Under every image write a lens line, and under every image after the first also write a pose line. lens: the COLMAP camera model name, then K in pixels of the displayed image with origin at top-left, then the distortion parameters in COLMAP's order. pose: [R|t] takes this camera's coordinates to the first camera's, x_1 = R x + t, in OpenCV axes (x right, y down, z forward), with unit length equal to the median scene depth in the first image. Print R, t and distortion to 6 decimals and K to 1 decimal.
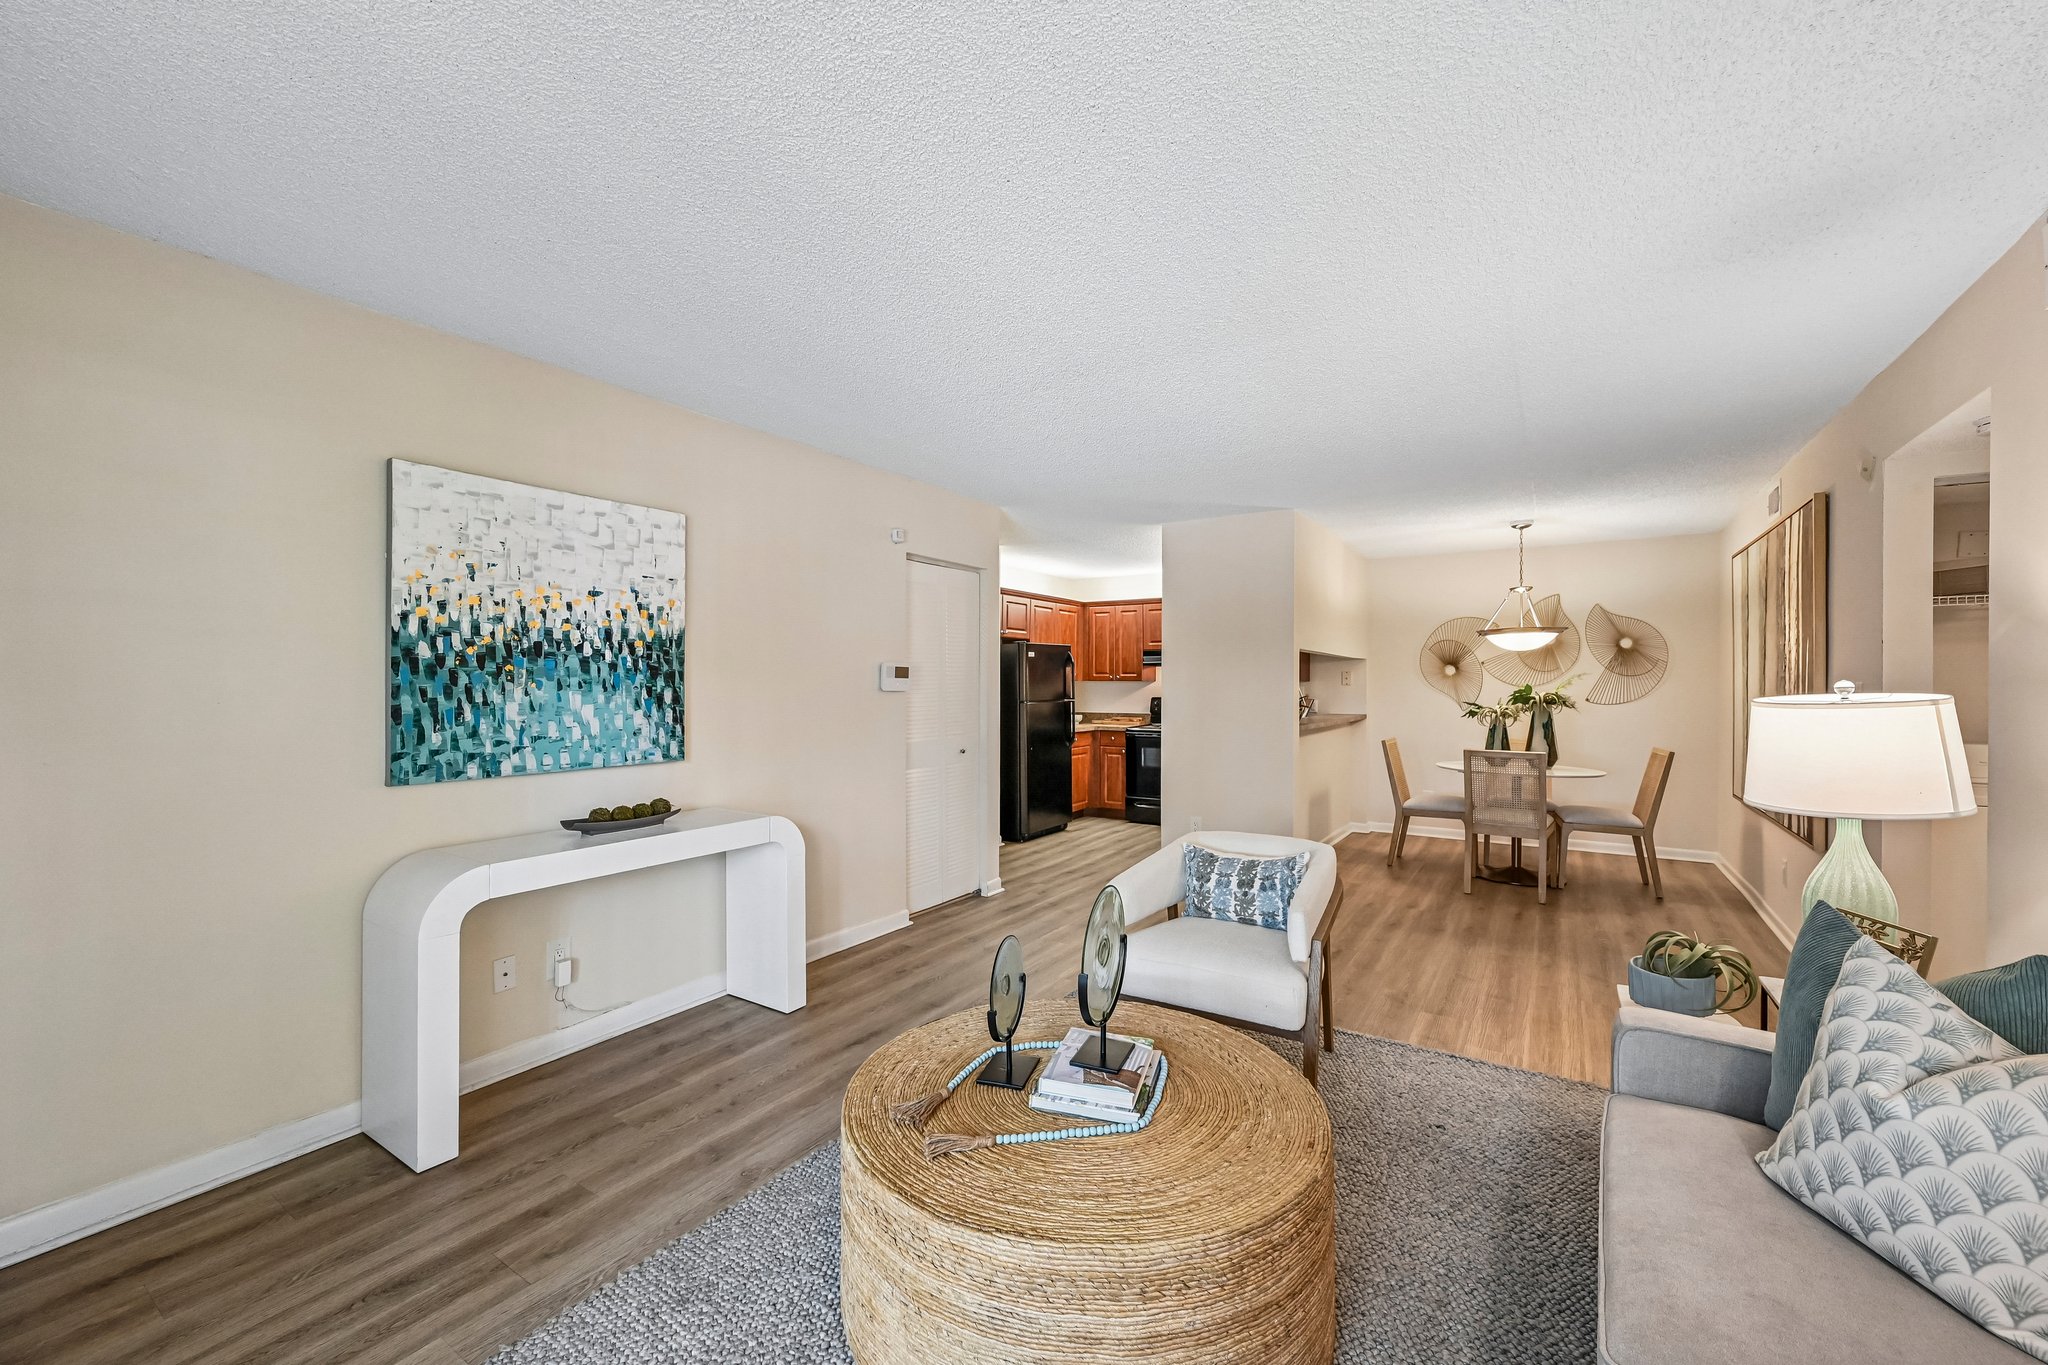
lens RADIAL K [[803.9, 0, 1024.6], [0, 803.9, 690.1], [0, 0, 1]] dist [-0.002201, -0.000437]
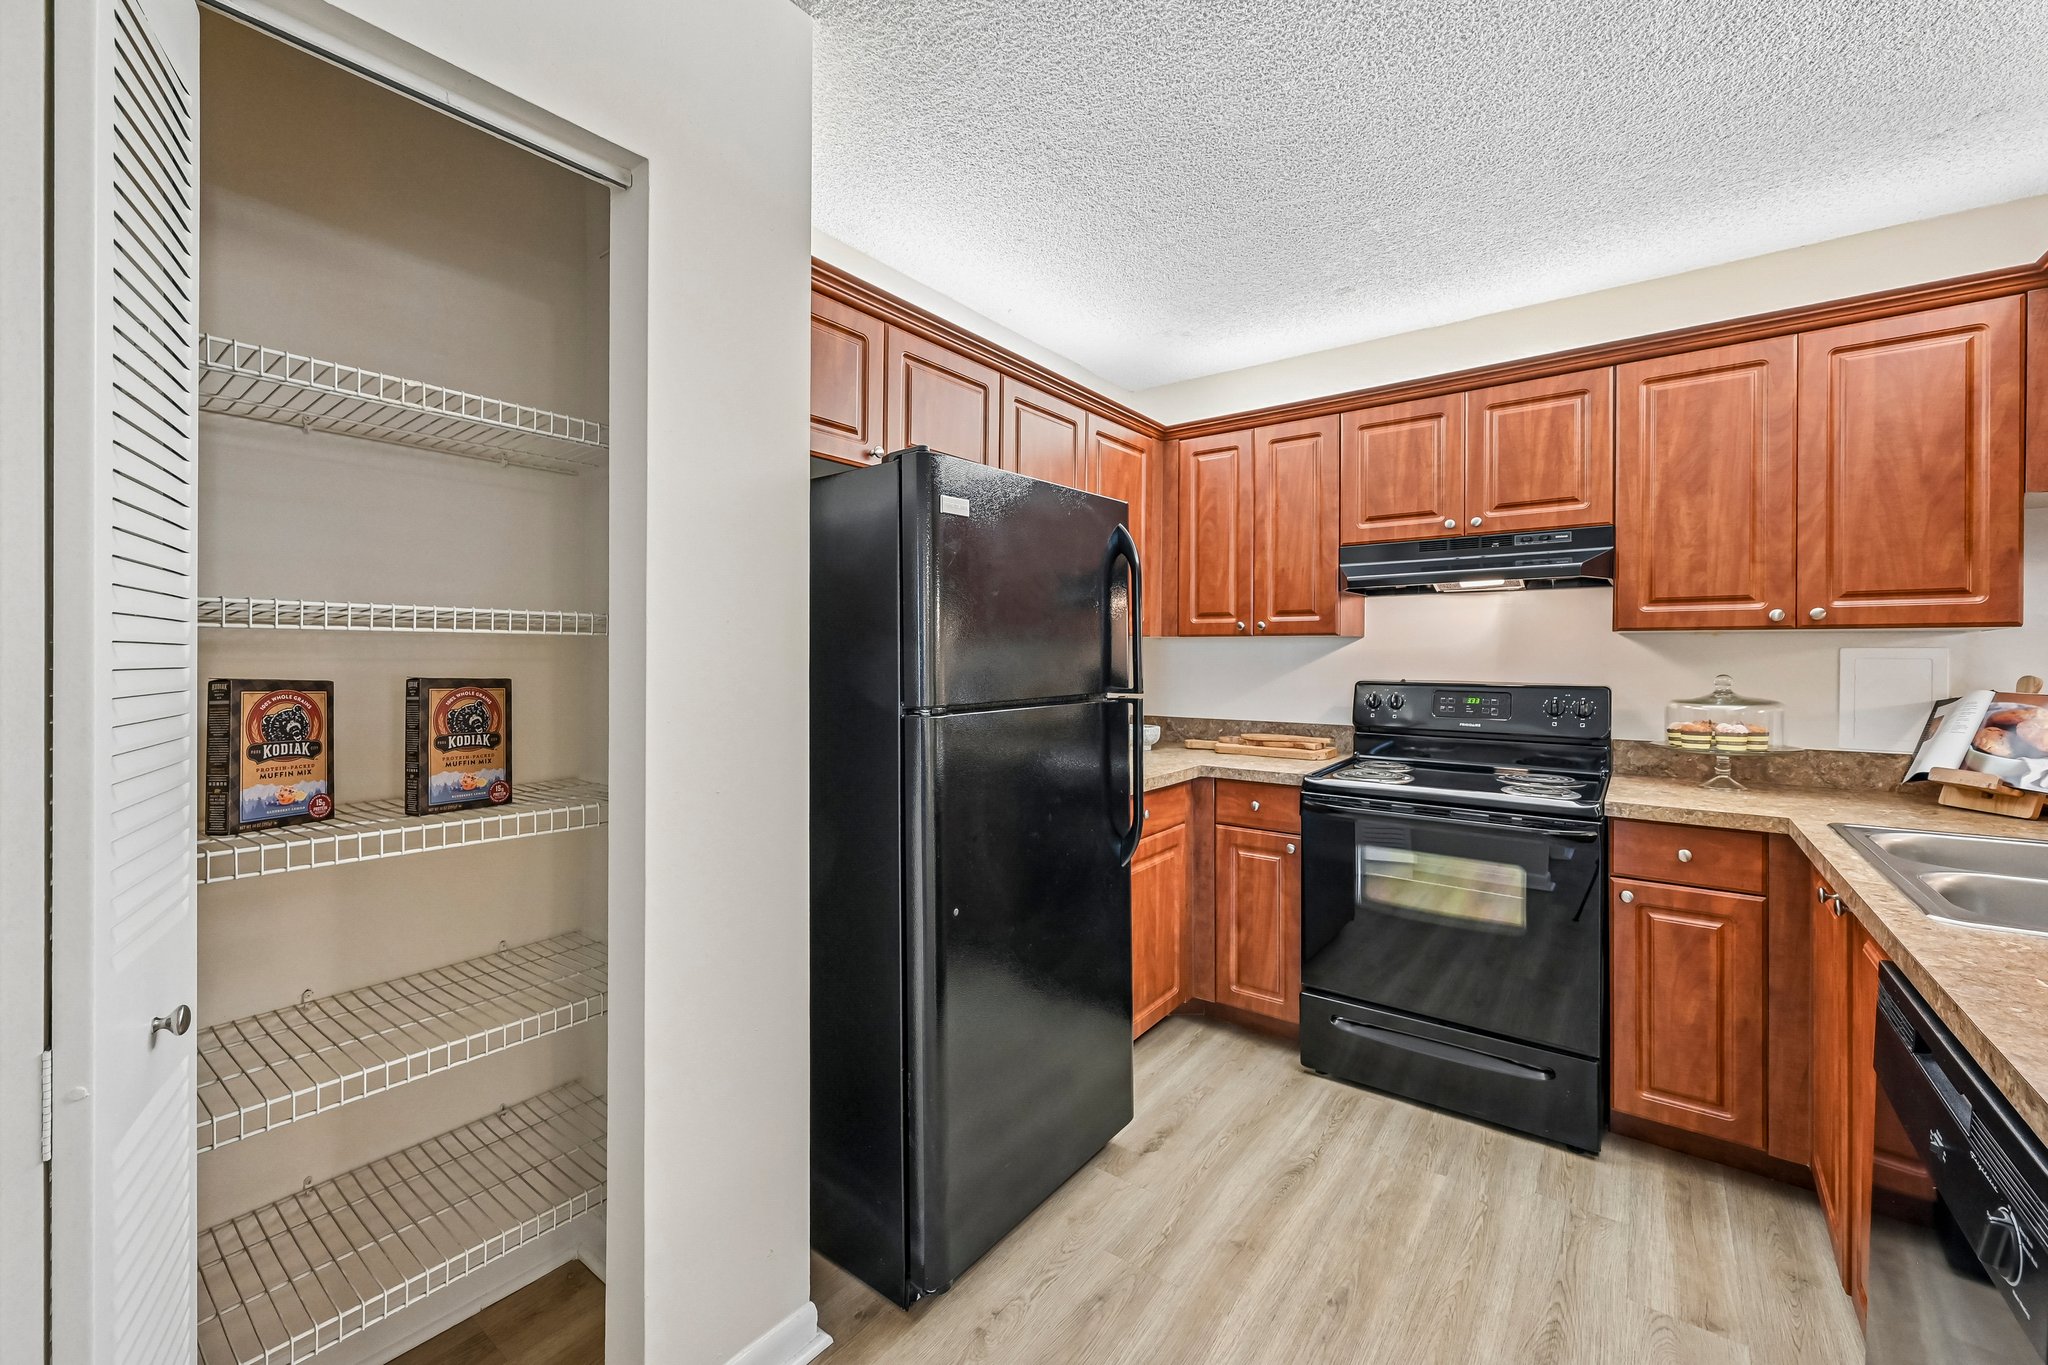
lens RADIAL K [[803.9, 0, 1024.7], [0, 803.9, 656.5], [0, 0, 1]] dist [-0.002201, -0.000437]
pose [[0.997272, -0.004320, -0.073686, 0.037748], [0.004494, 0.999988, 0.002191, -0.003594], [0.073676, -0.002517, 0.997279, 0.648018]]
